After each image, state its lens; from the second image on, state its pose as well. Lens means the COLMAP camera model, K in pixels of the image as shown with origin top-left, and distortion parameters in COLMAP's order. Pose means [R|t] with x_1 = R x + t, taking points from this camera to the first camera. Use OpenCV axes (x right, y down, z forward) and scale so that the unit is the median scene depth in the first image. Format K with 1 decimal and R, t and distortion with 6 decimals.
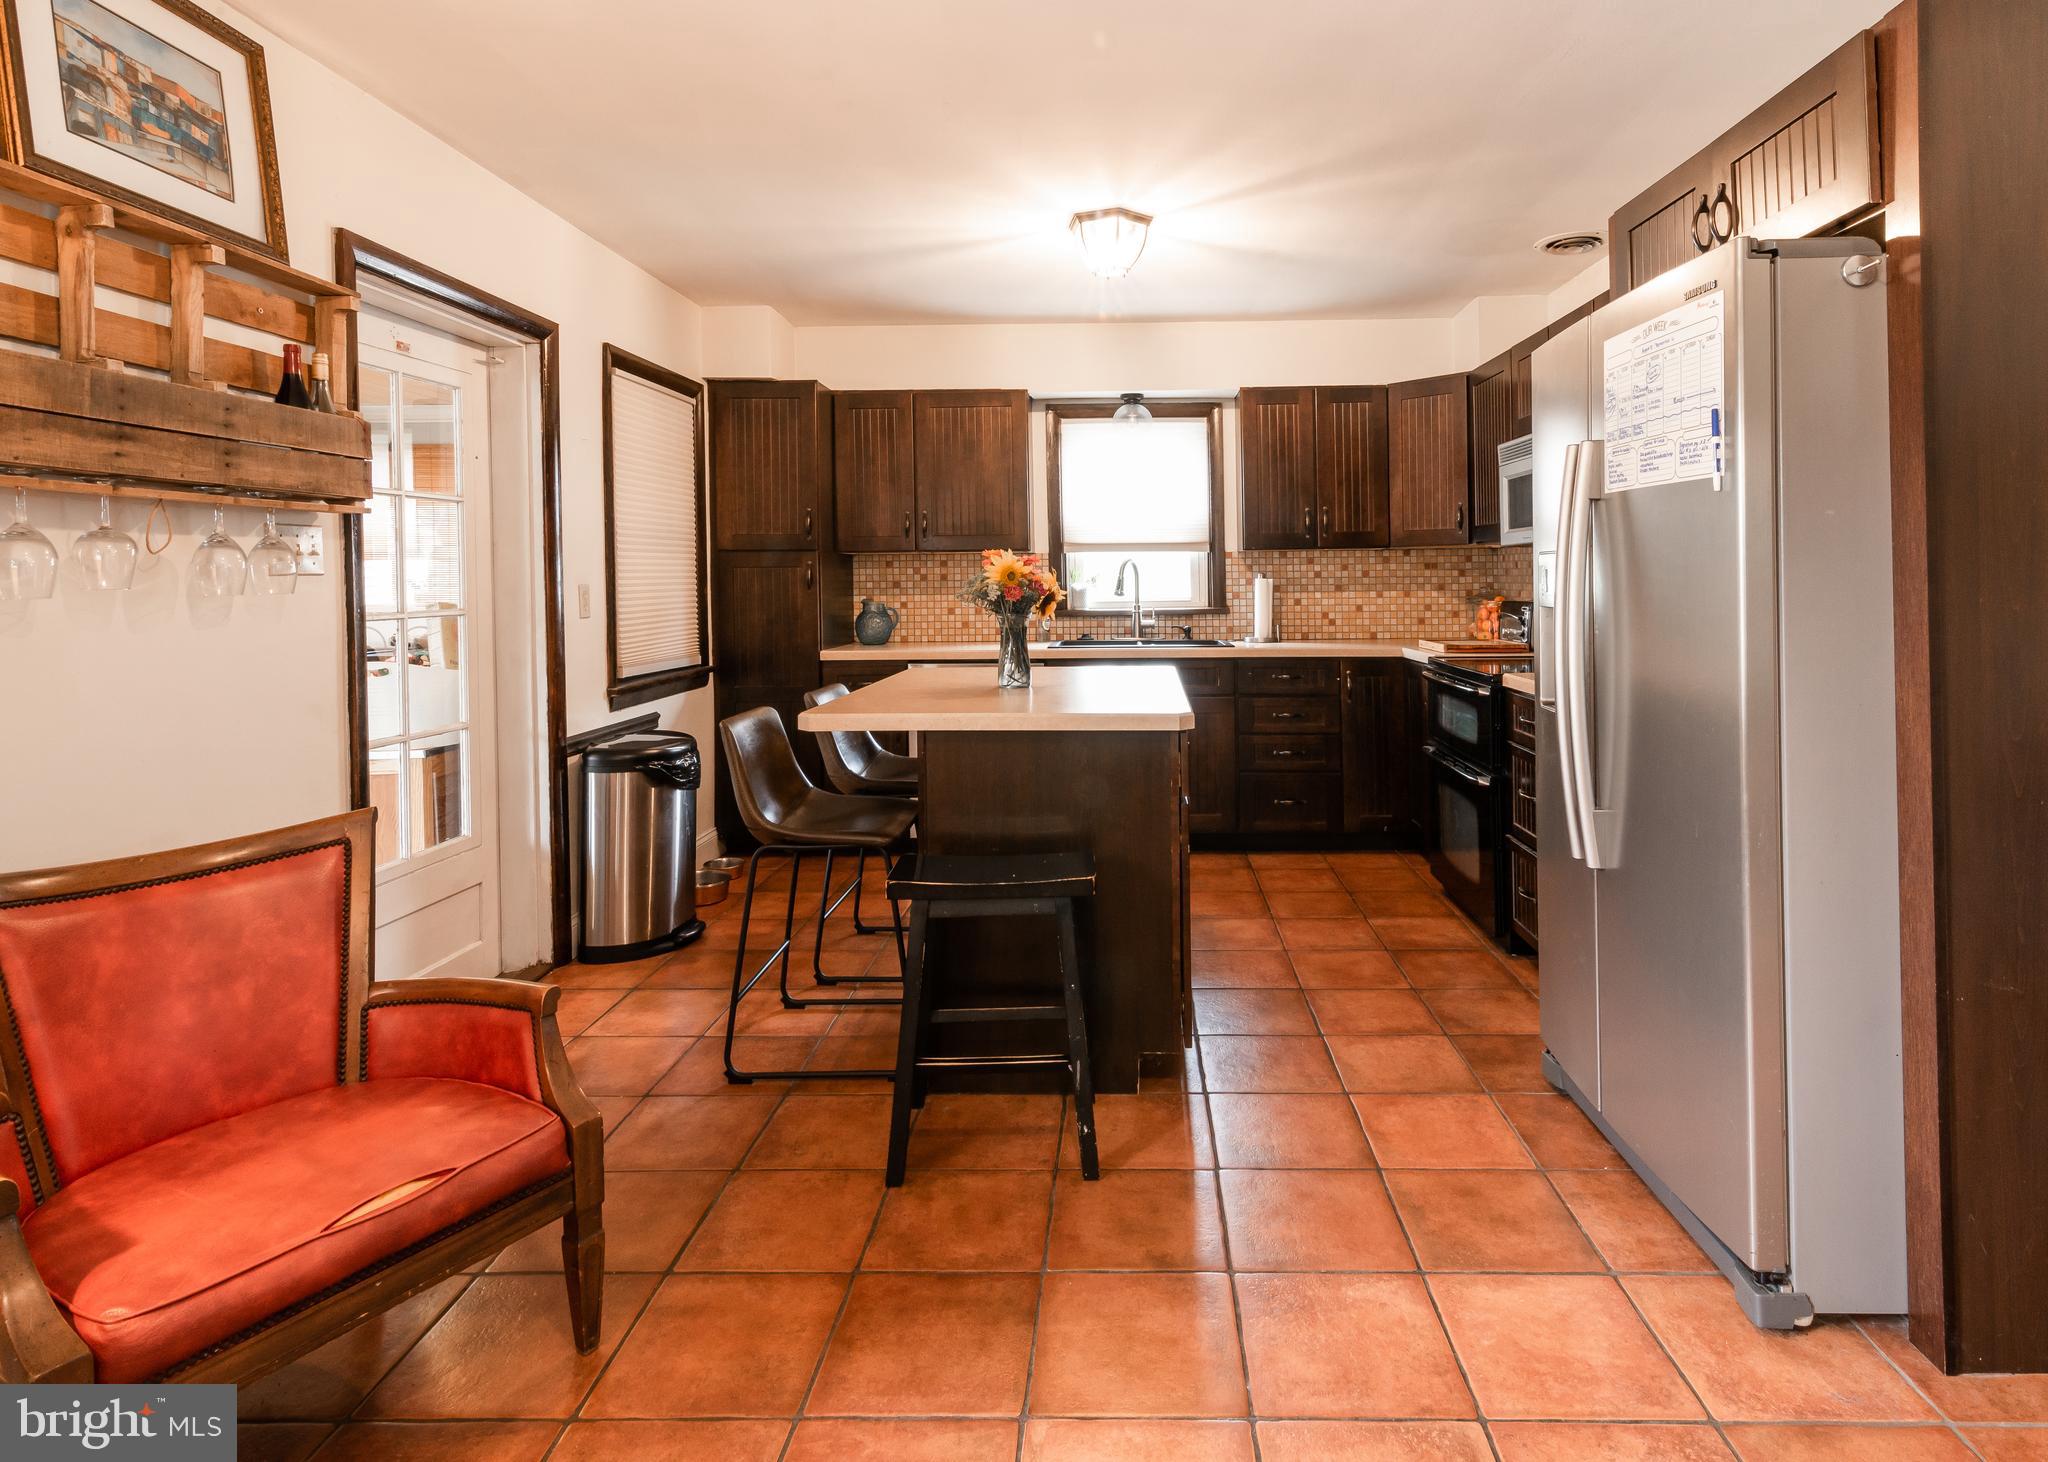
lens RADIAL K [[1043.1, 0, 1082.7], [0, 1043.1, 582.4], [0, 0, 1]] dist [0.010010, -0.001050]
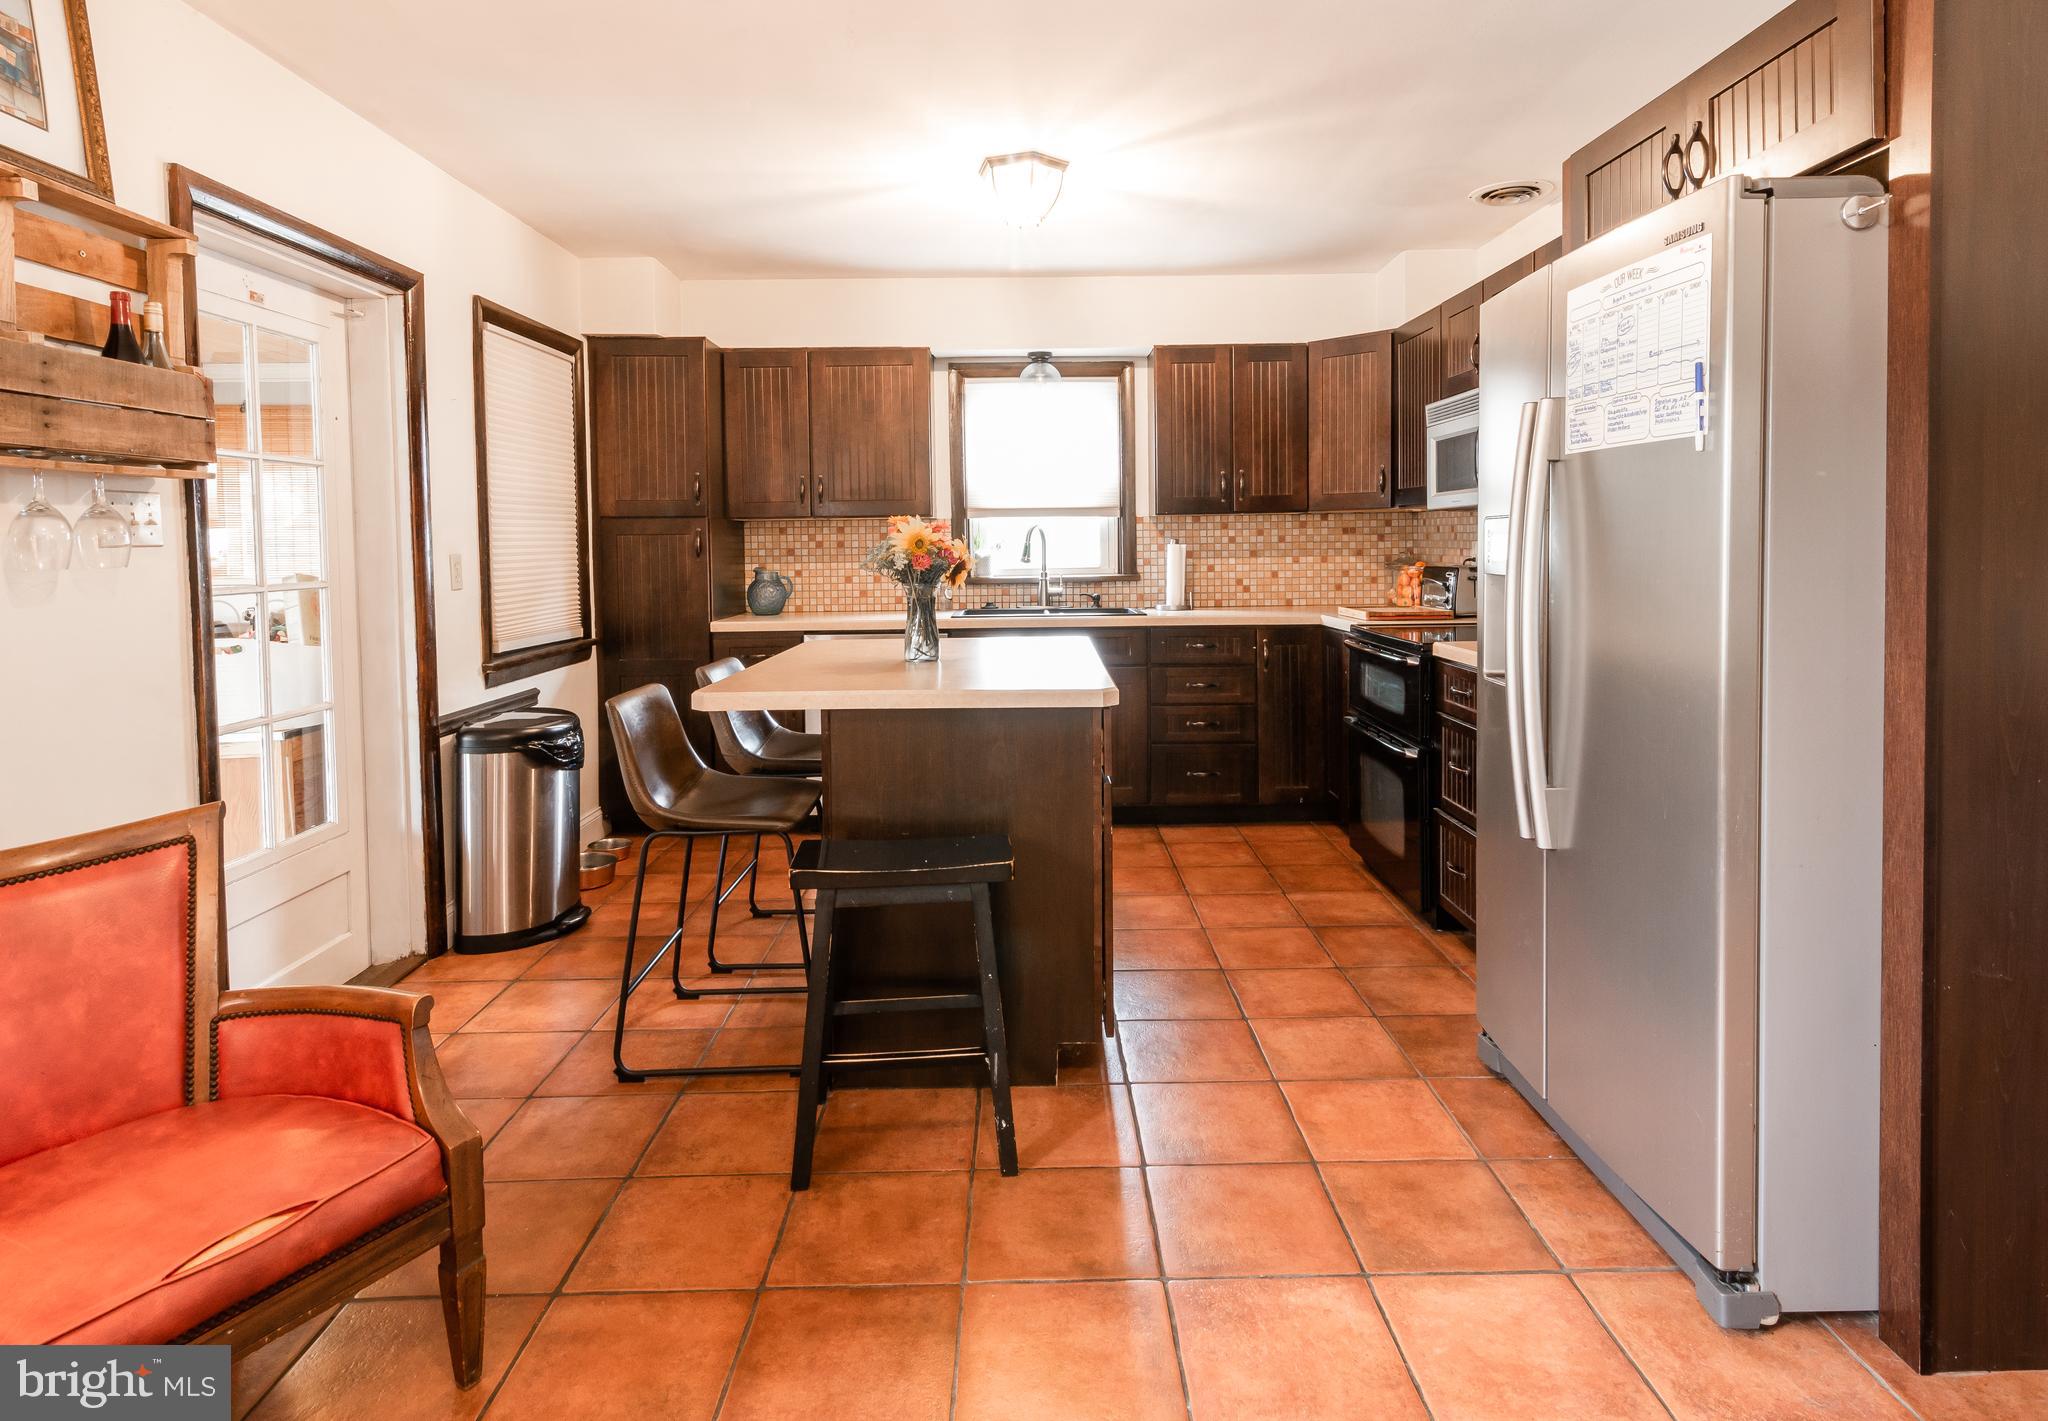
lens RADIAL K [[1065.3, 0, 1031.2], [0, 1065.3, 560.7], [0, 0, 1]] dist [0.006892, 0.000406]
pose [[0.998799, -0.006152, 0.048610, -0.017374], [0.005566, 0.999910, 0.012171, -0.002410], [-0.048680, -0.011886, 0.998744, 0.040204]]
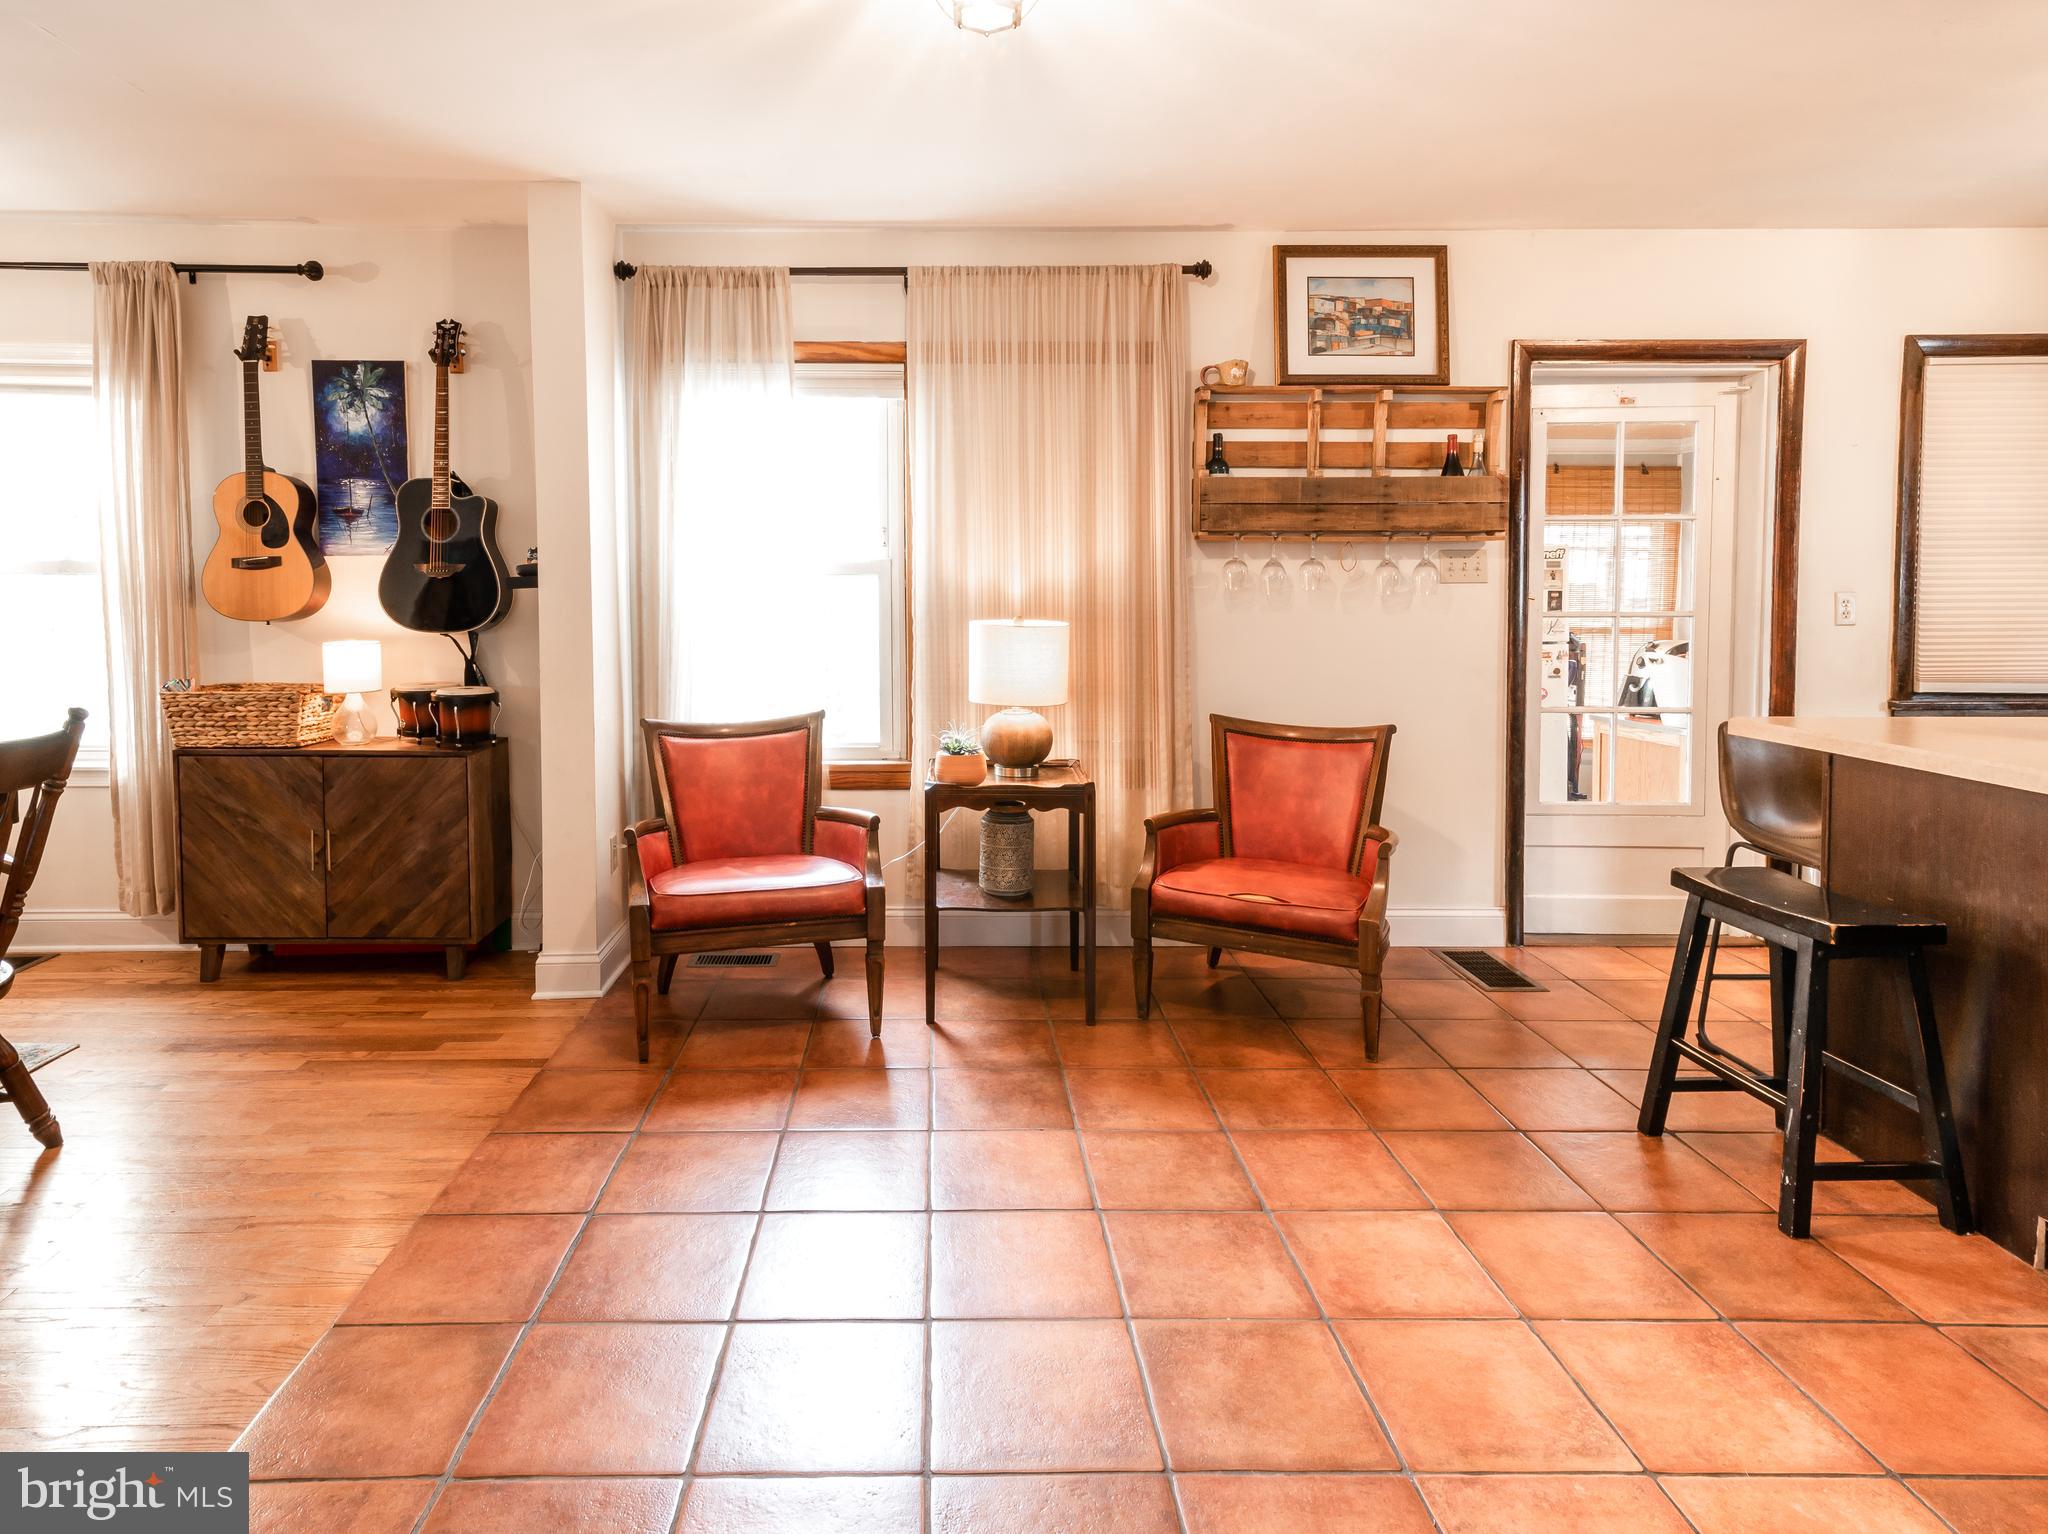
lens RADIAL K [[1133.2, 0, 941.0], [0, 1133.2, 636.4], [0, 0, 1]] dist [0.018069, -0.003300]
pose [[0.030367, 0.052832, -0.998142, 0.940926], [-0.016099, 0.998498, 0.052361, -0.006201], [0.999409, 0.014479, 0.031172, 0.211874]]
